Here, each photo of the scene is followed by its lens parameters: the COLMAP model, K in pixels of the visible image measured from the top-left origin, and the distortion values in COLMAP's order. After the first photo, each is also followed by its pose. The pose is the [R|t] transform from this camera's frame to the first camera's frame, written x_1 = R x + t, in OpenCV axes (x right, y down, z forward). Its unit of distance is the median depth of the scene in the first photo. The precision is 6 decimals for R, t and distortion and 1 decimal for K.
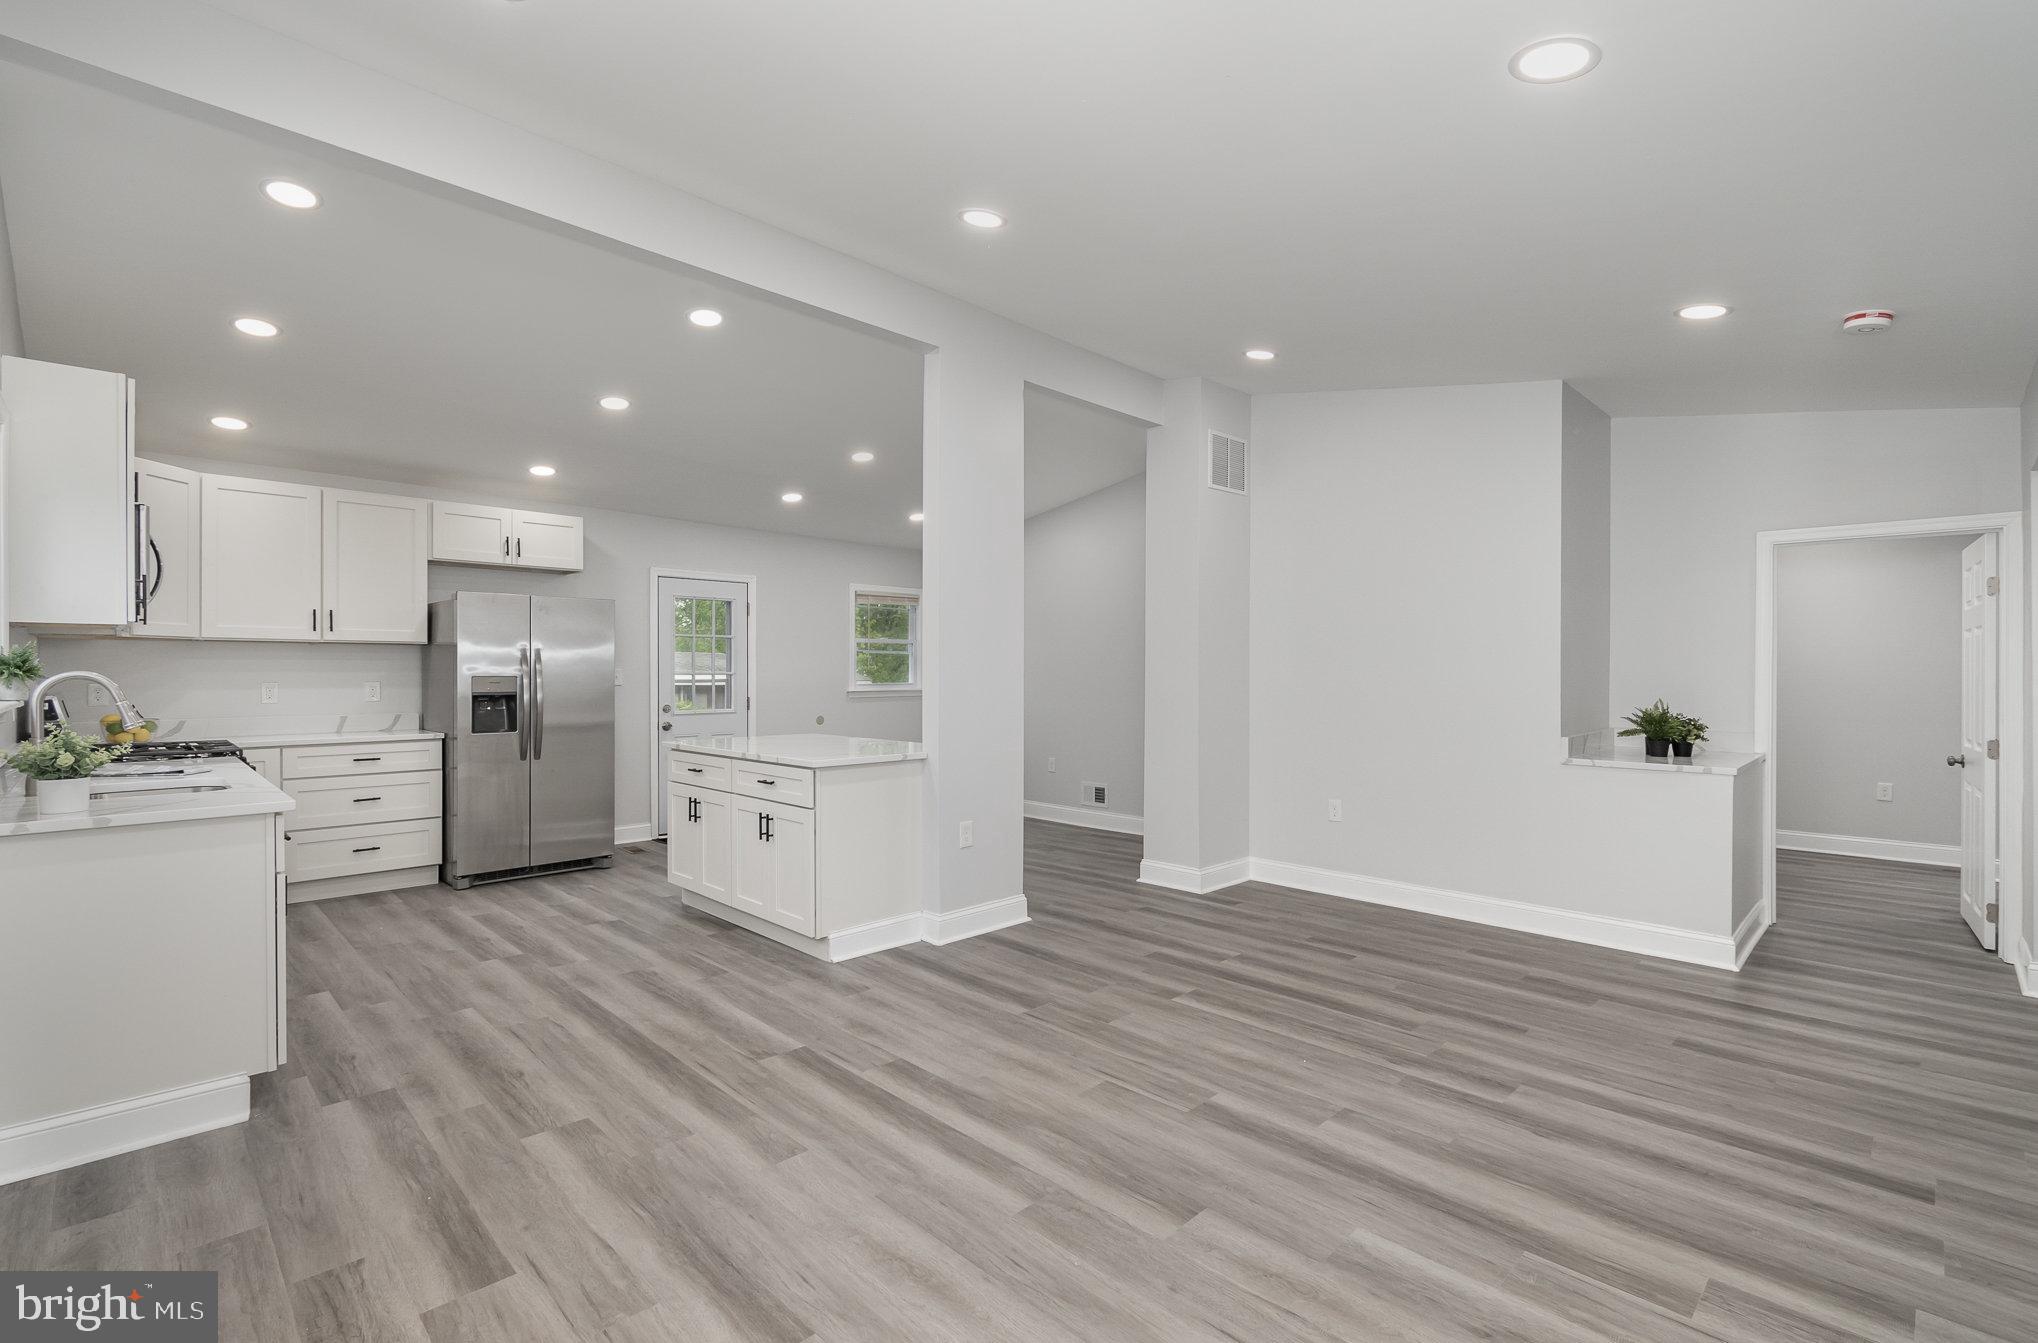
lens RADIAL K [[917.6, 0, 1029.6], [0, 917.6, 675.2], [0, 0, 1]] dist [0.003185, -0.001133]
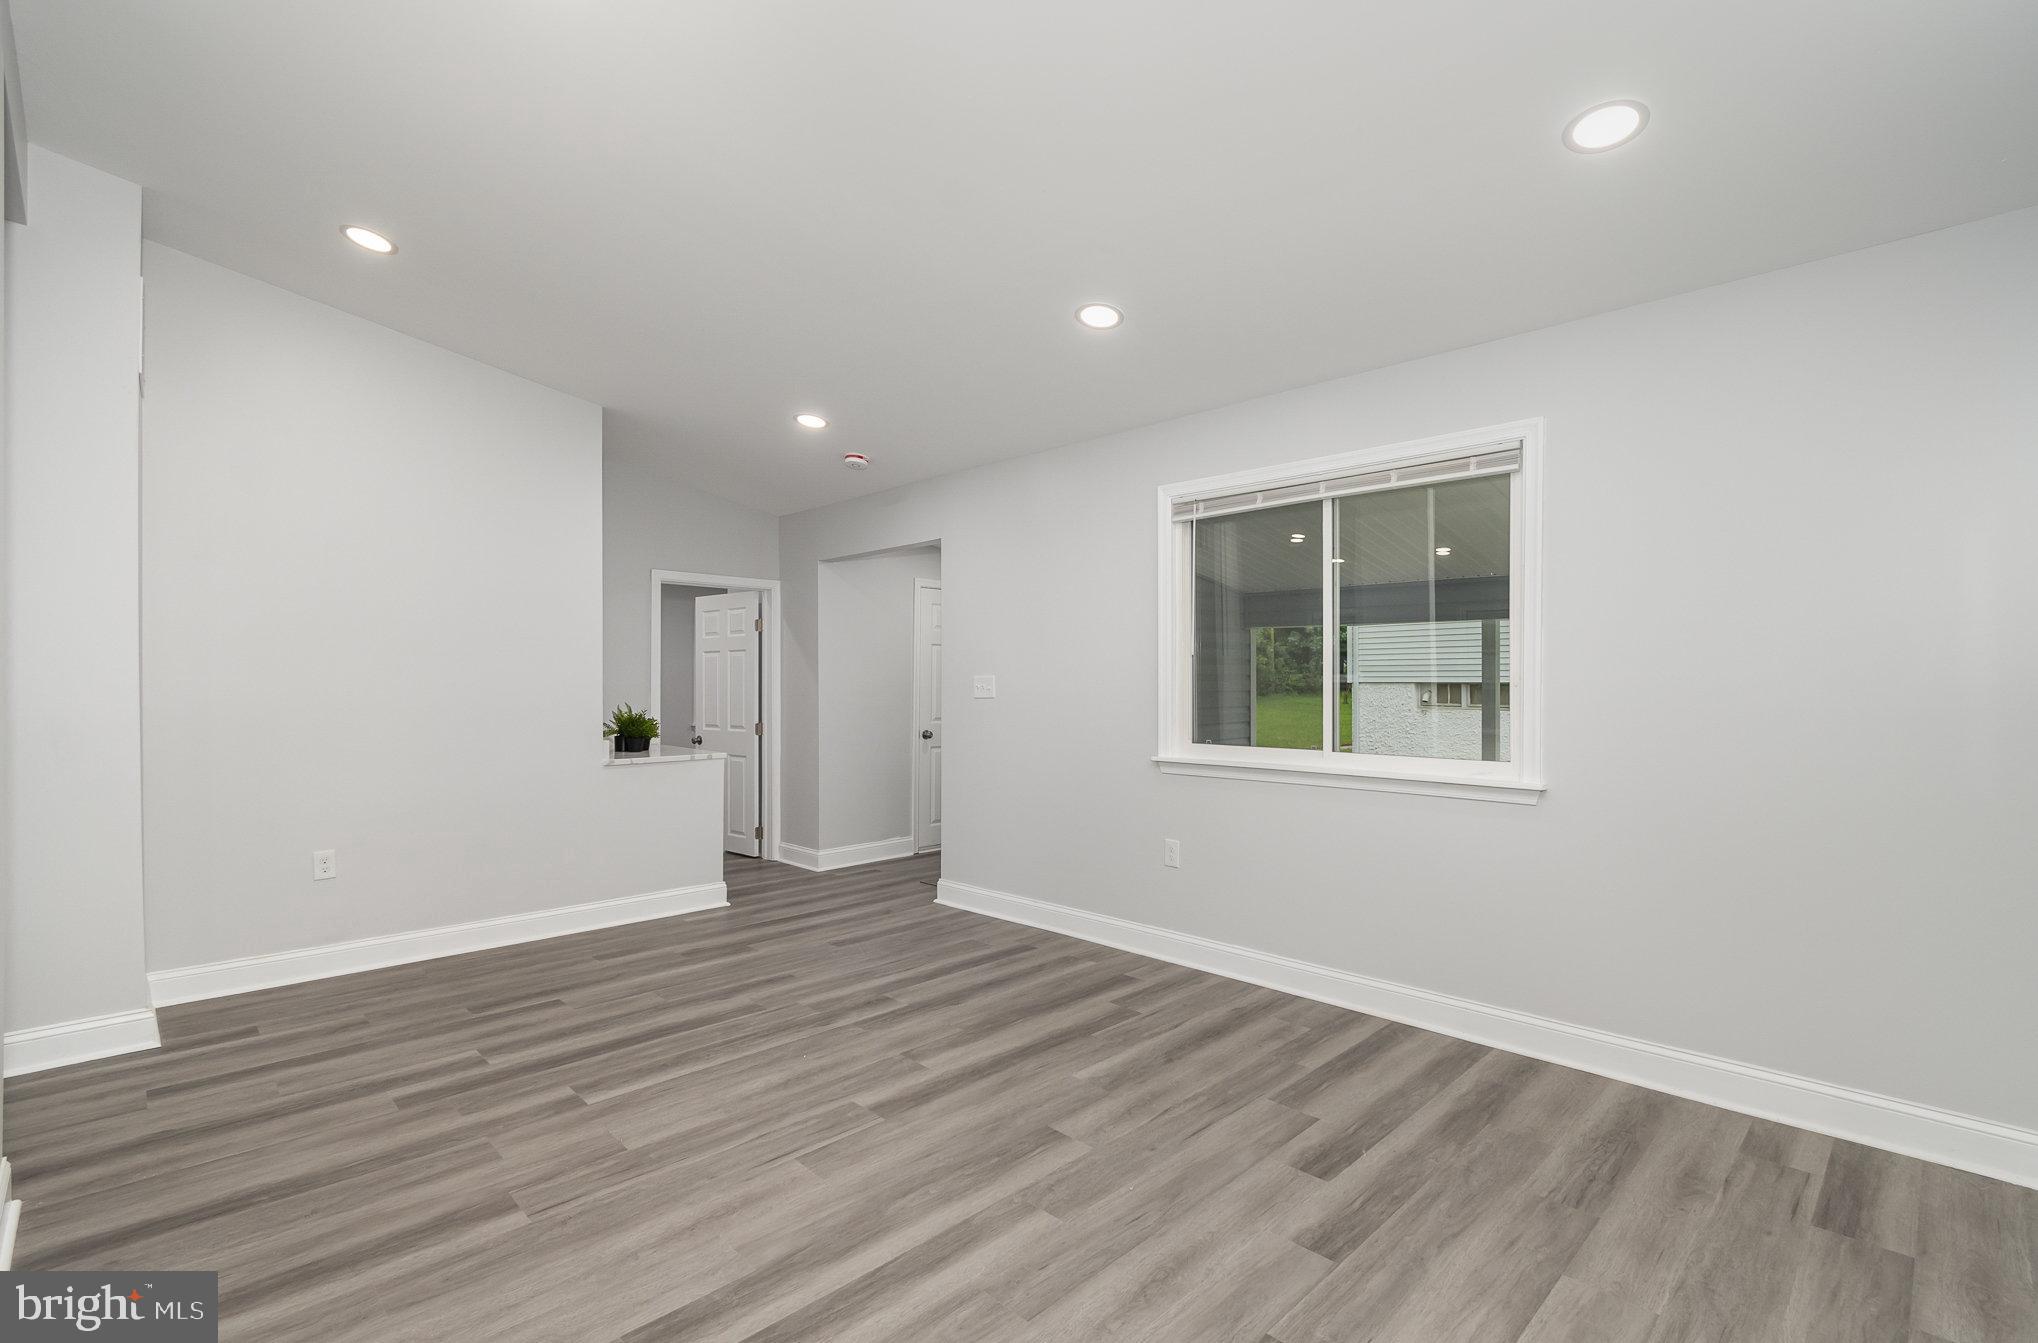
lens RADIAL K [[917.6, 0, 1026.2], [0, 917.6, 676.9], [0, 0, 1]] dist [0.003185, -0.001133]
pose [[0.006293, 0.001964, 0.999978, -0.654664], [0.003413, 0.999992, -0.001985, -0.005553], [-0.999974, 0.003426, 0.006286, 0.656550]]
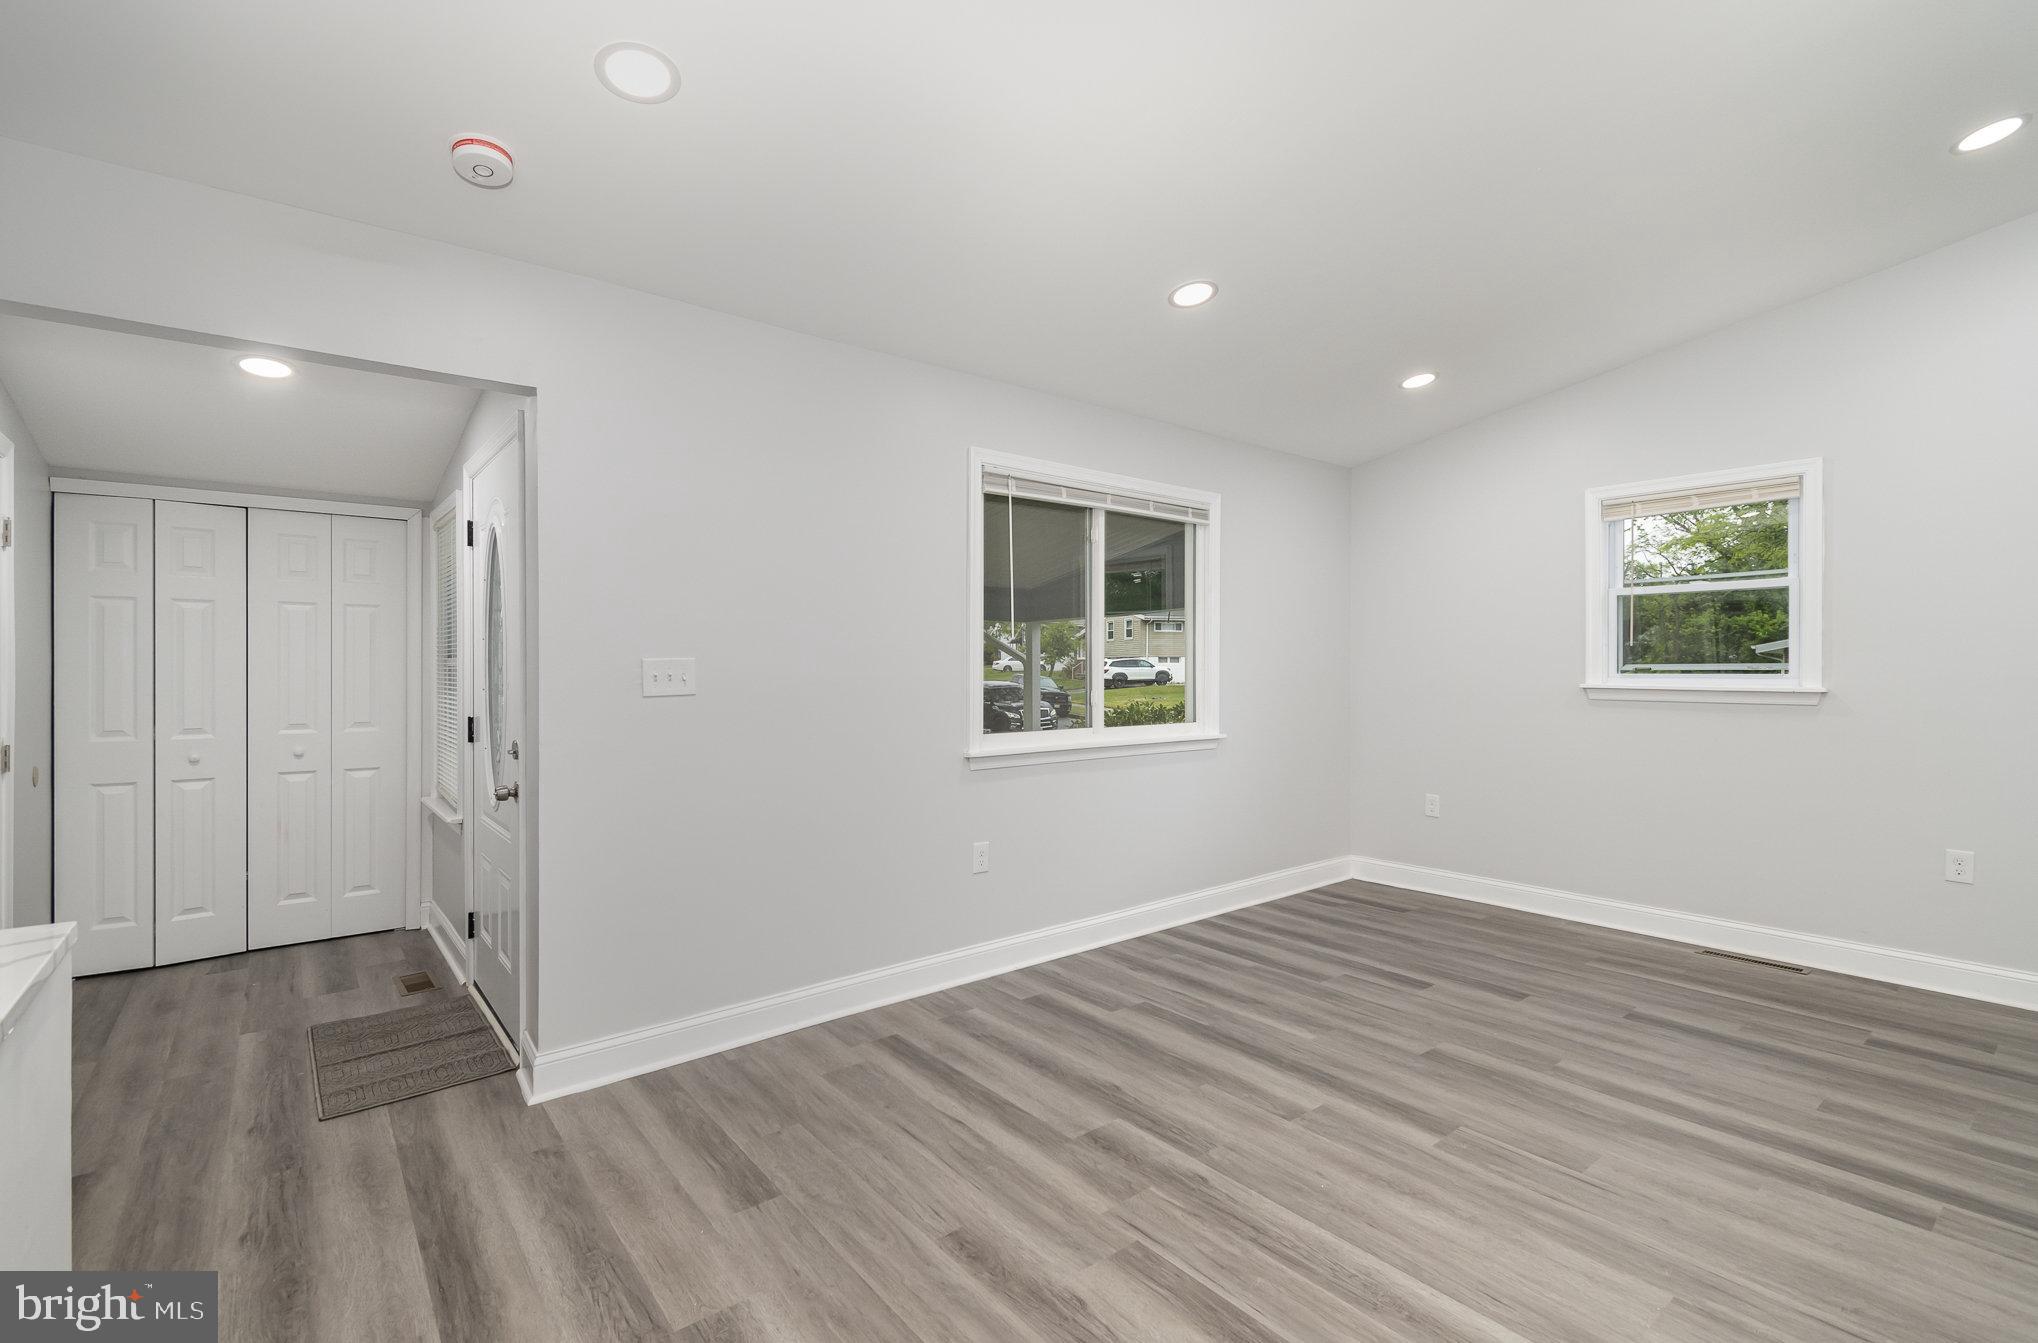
lens RADIAL K [[917.6, 0, 1022.3], [0, 917.6, 653.7], [0, 0, 1]] dist [0.003185, -0.001133]
pose [[-0.994090, 0.002254, 0.108540, 0.407594], [0.000891, 0.999920, -0.012603, -0.002658], [-0.108559, -0.012432, -0.994012, 1.570885]]
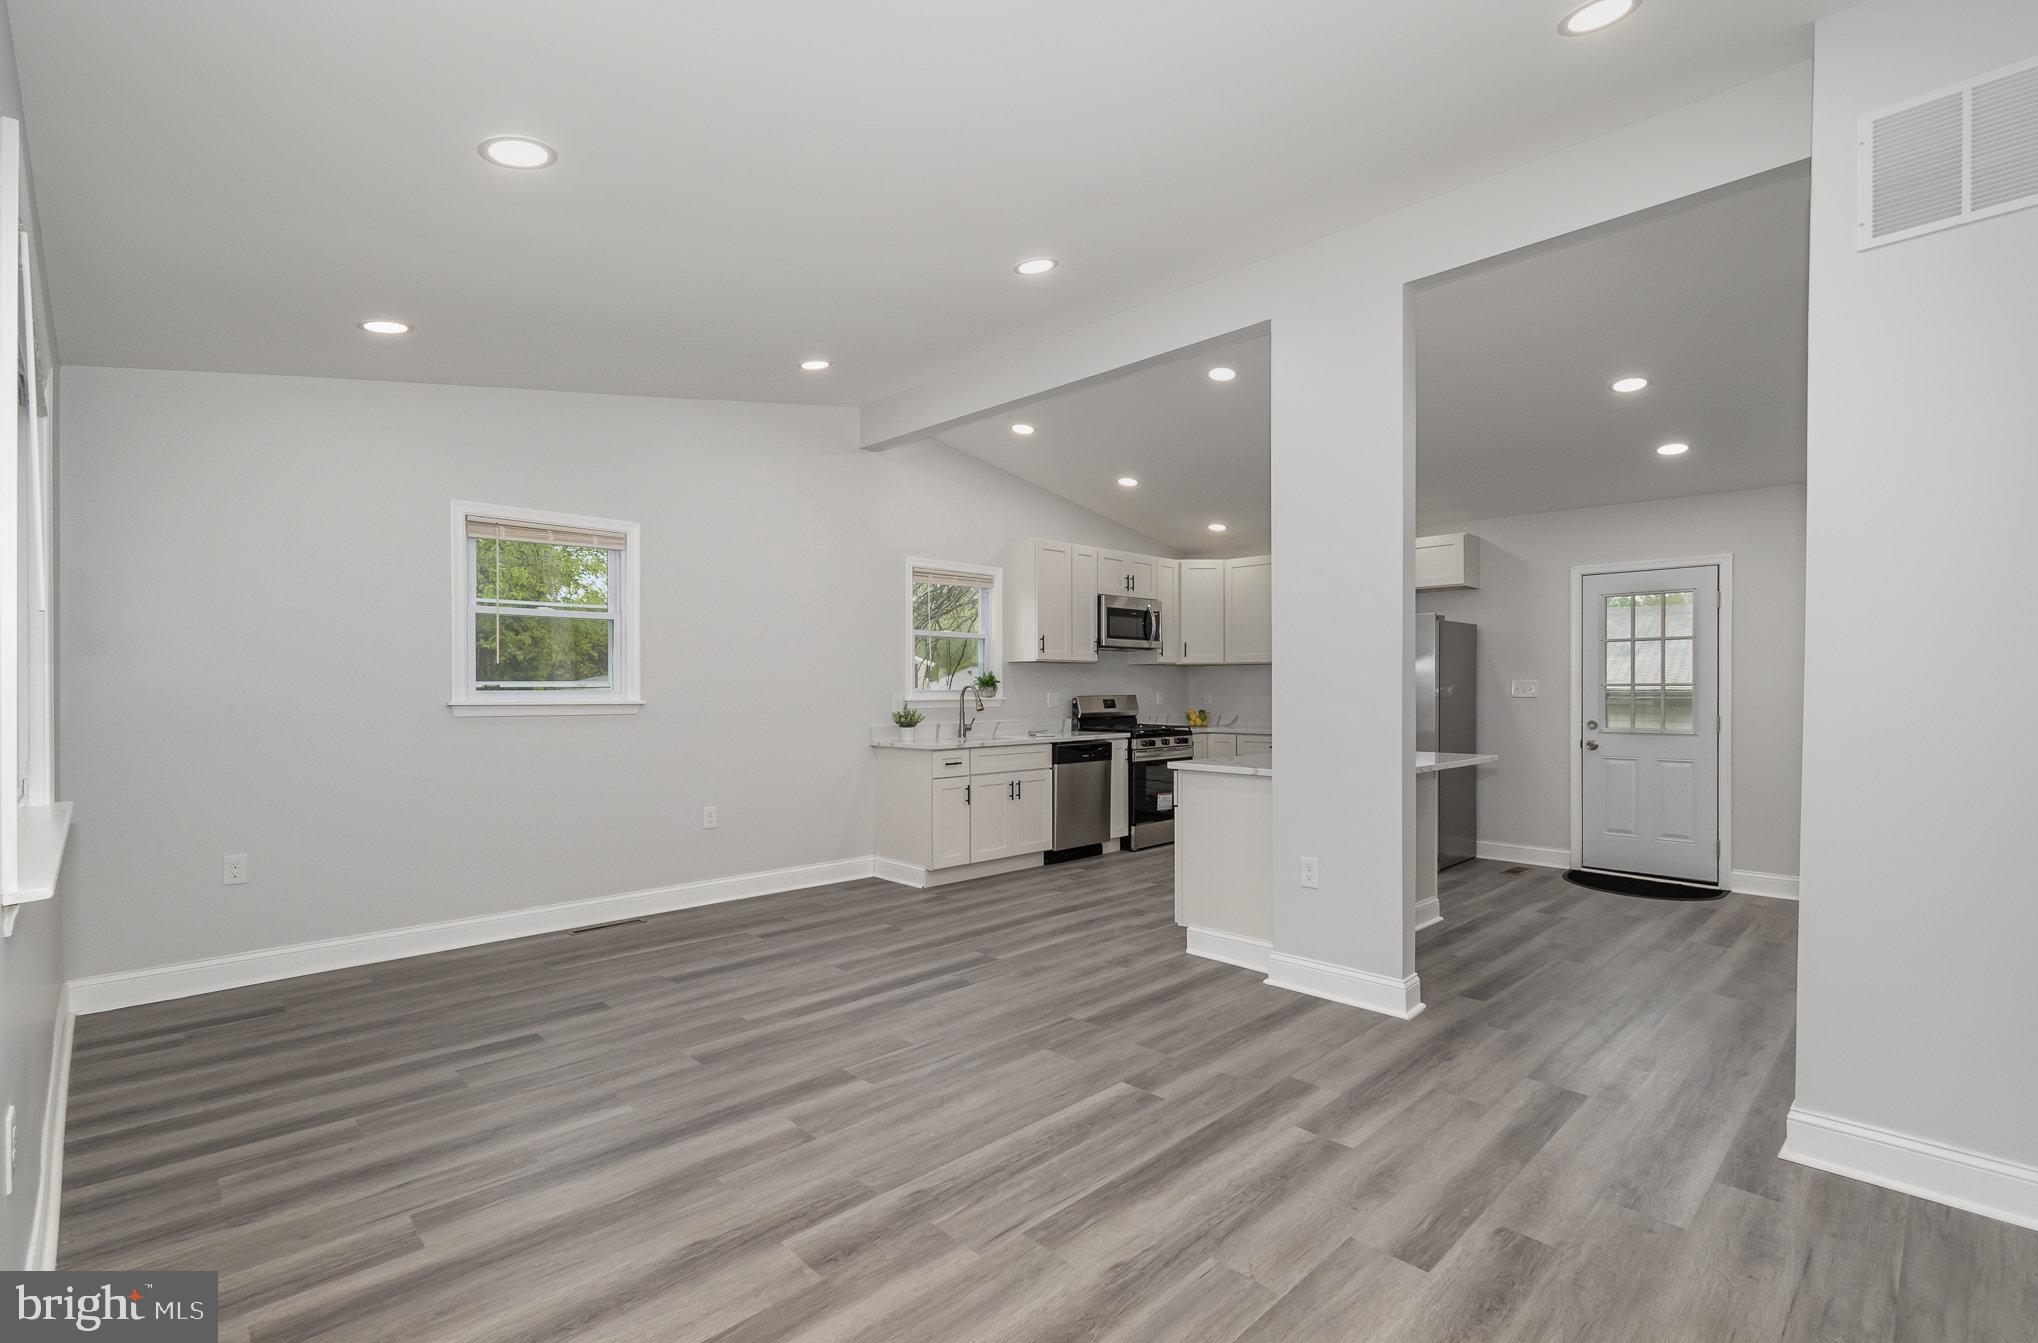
lens RADIAL K [[917.6, 0, 1027.6], [0, 917.6, 686.7], [0, 0, 1]] dist [0.003185, -0.001133]
pose [[-0.008465, 0.000145, -0.999964, 1.022730], [-0.002933, 0.999996, 0.000170, 0.001618], [0.999960, 0.002934, -0.008465, 0.969606]]
